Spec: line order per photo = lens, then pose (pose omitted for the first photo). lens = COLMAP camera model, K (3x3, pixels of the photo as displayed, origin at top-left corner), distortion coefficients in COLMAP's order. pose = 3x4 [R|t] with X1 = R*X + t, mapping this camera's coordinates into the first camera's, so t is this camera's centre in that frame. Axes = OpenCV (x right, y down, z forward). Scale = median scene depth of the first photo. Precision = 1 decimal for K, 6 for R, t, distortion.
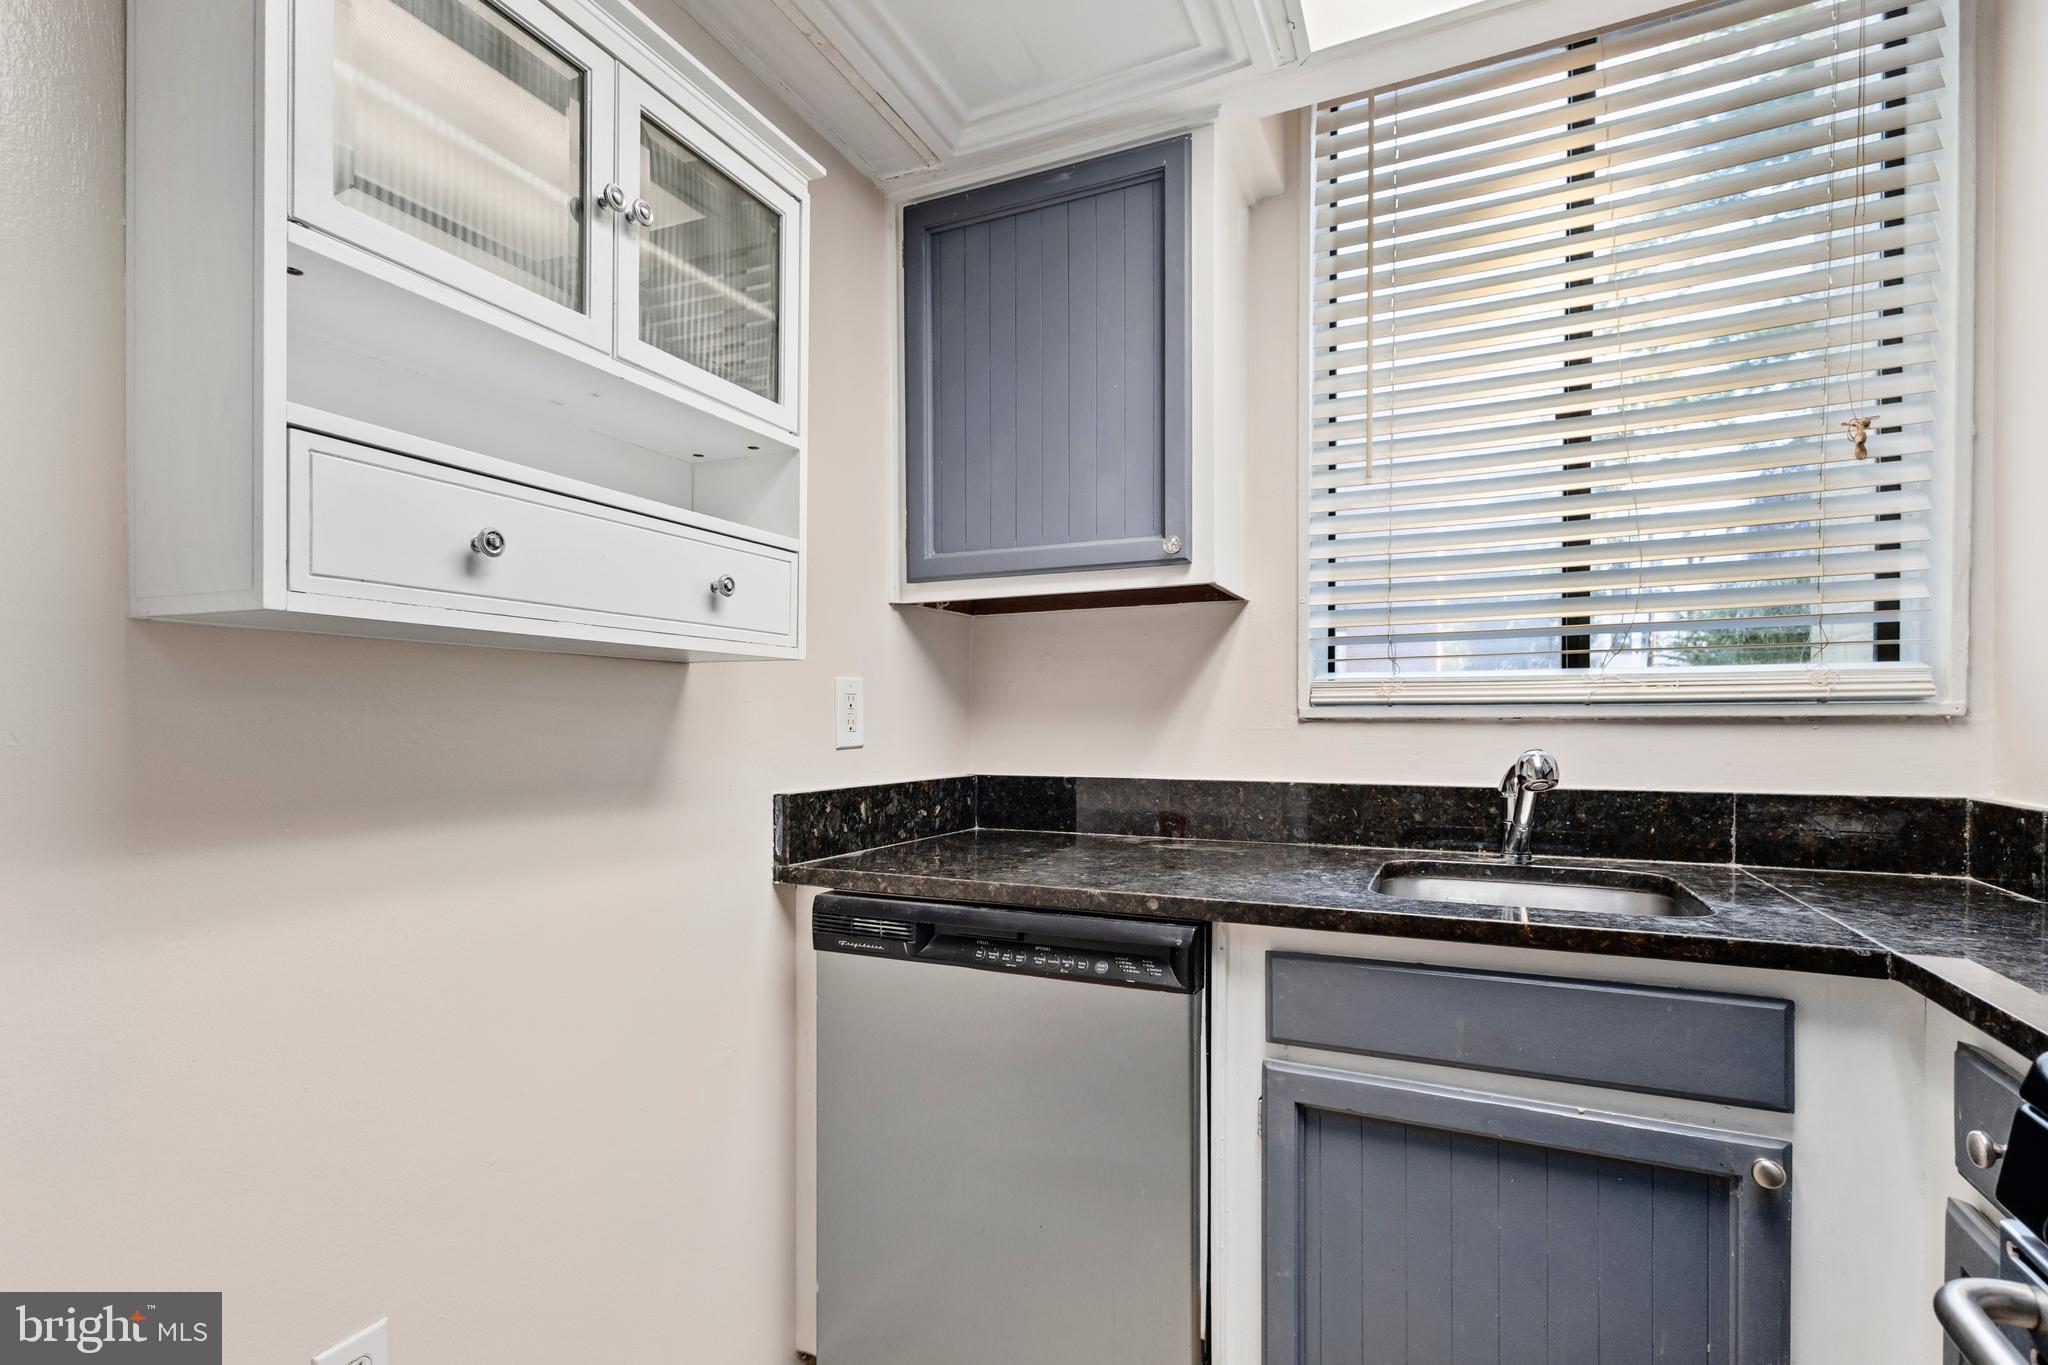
lens RADIAL K [[965.8, 0, 1028.4], [0, 965.8, 741.7], [0, 0, 1]] dist [0.003240, -0.000213]
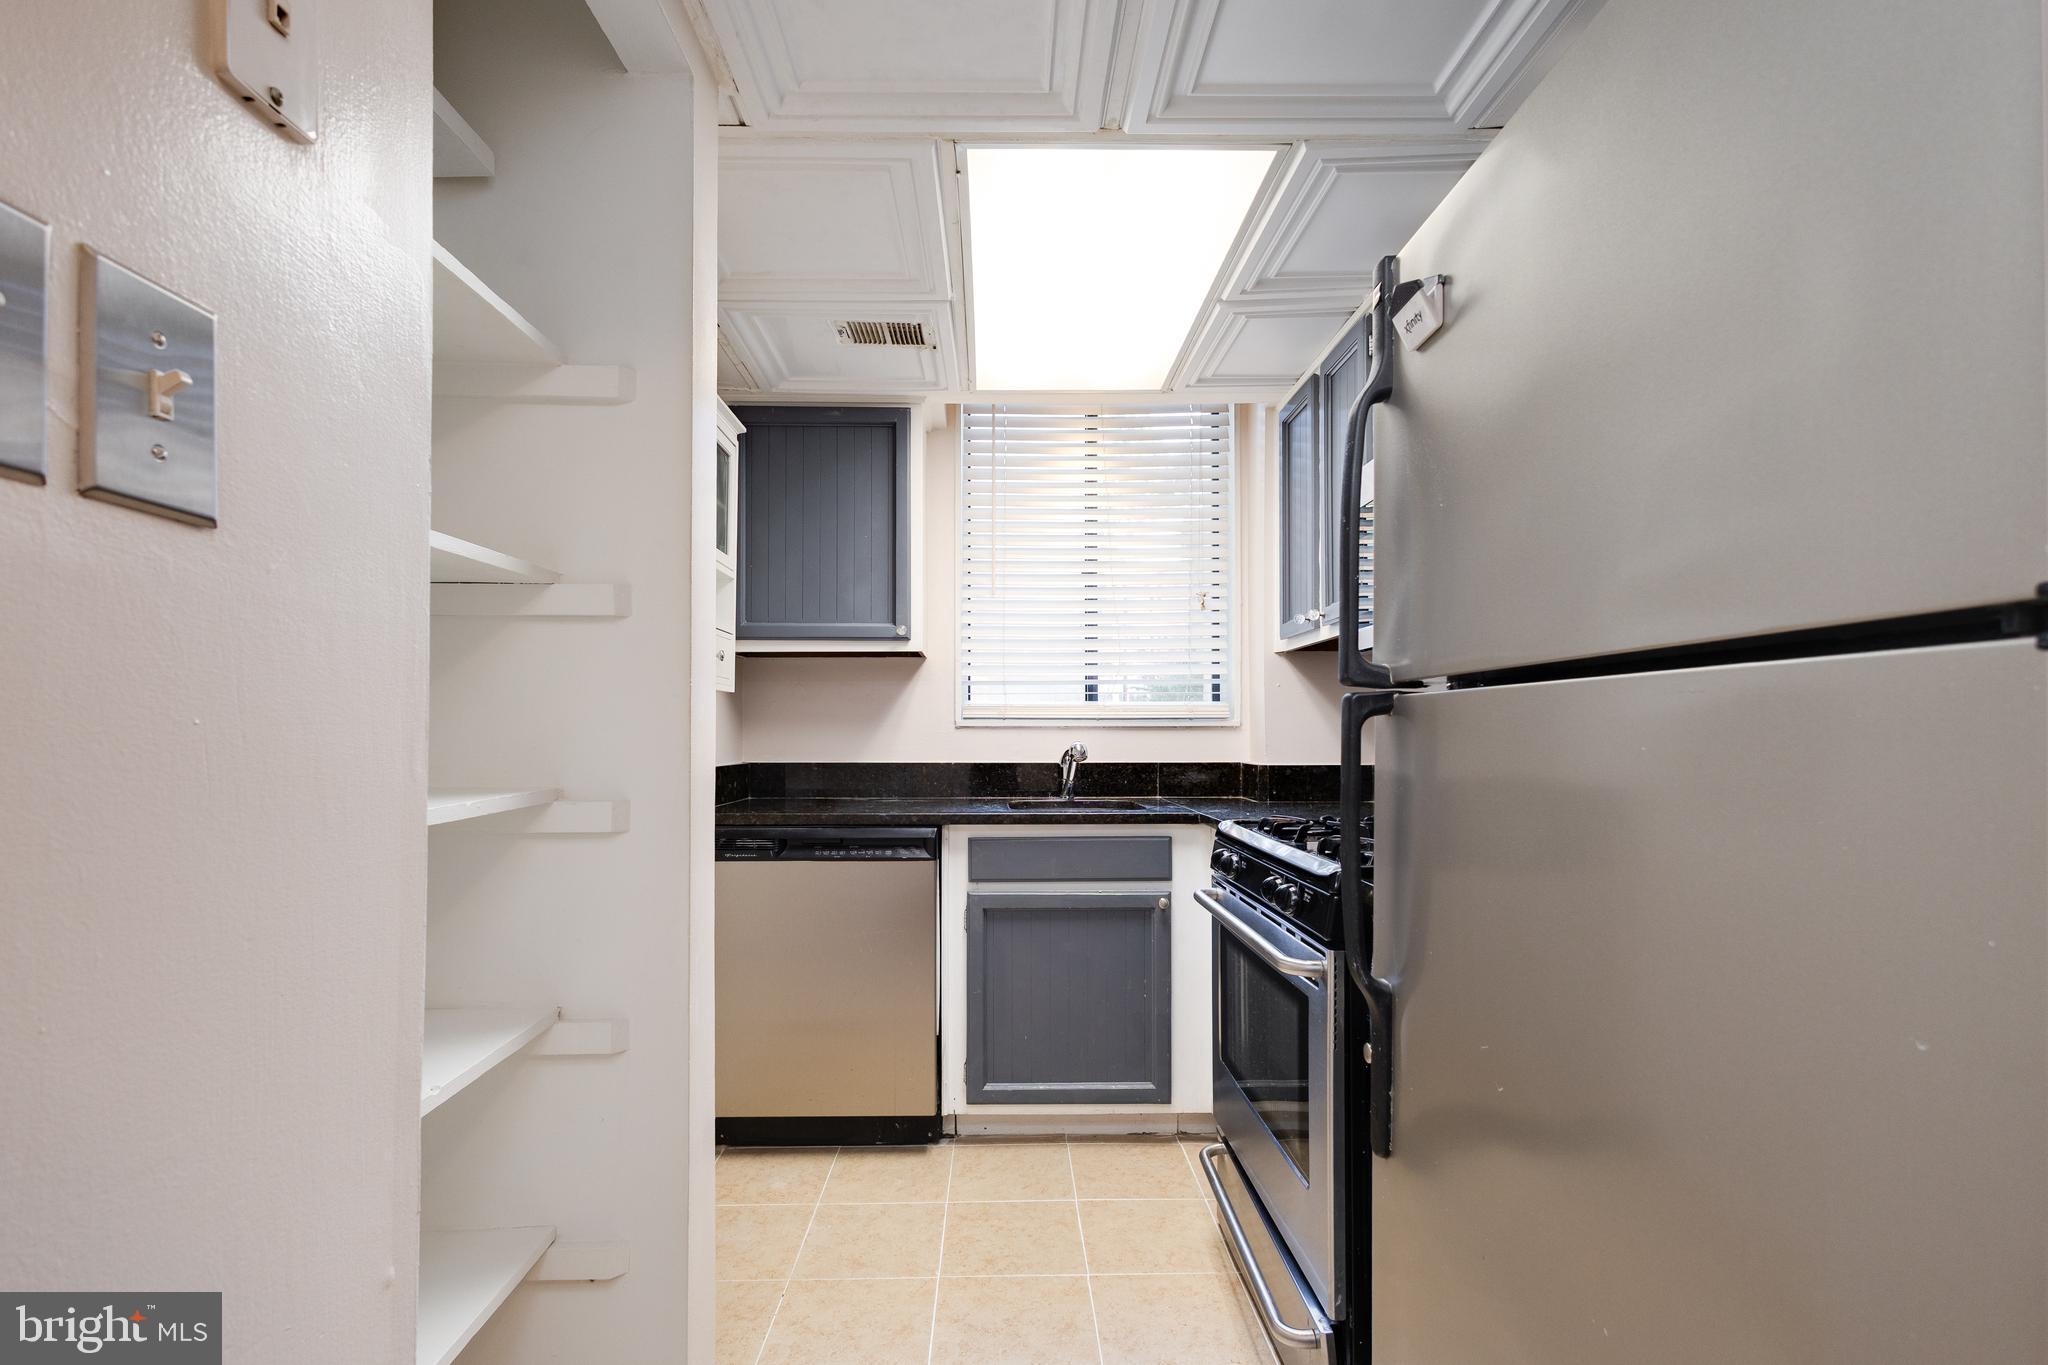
lens RADIAL K [[965.8, 0, 1028.4], [0, 965.8, 741.7], [0, 0, 1]] dist [0.003240, -0.000213]
pose [[0.892474, -0.001678, 0.451095, -0.502097], [0.005271, 0.999964, -0.006709, 0.020724], [-0.451068, 0.008365, 0.892451, -0.796392]]
